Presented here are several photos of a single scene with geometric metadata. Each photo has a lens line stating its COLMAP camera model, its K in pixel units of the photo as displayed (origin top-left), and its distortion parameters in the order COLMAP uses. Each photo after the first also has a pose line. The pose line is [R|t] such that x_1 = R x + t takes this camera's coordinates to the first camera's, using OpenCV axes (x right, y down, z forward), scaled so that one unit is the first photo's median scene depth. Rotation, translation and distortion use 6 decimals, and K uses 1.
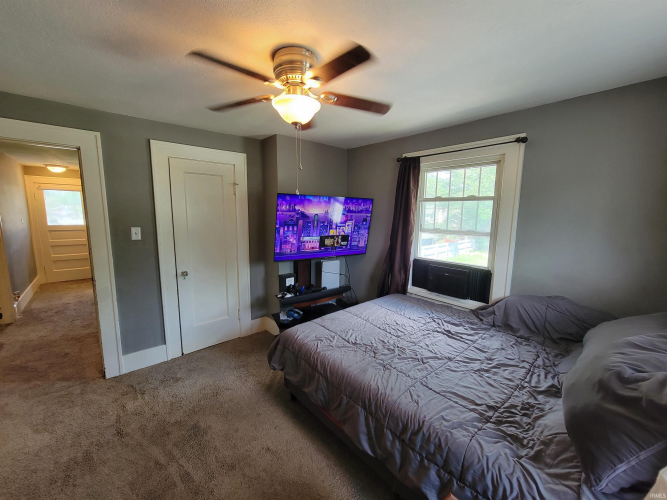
lens RADIAL K [[270.0, 0, 336.7], [0, 270.0, 248.7], [0, 0, 1]] dist [-0.007799, 0.000617]
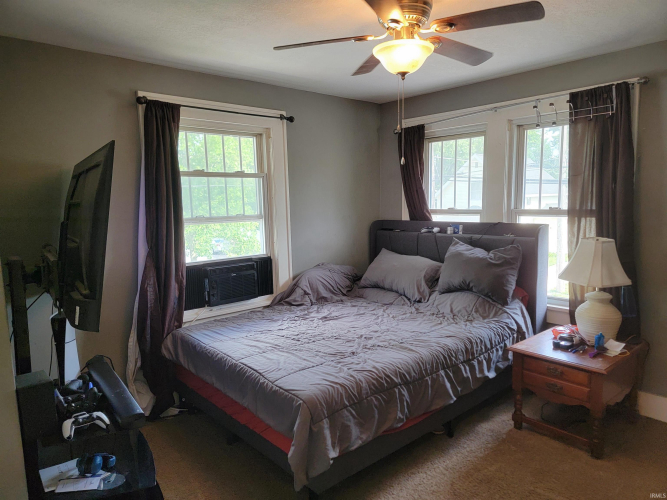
lens RADIAL K [[456.8, 0, 335.7], [0, 456.8, 249.8], [0, 0, 1]] dist [0.067182, -0.043514]
pose [[-0.001016, -0.119795, 0.992798, -0.952647], [0.161080, 0.979814, 0.118393, -0.085462], [-0.986941, 0.160041, 0.018301, 0.767722]]
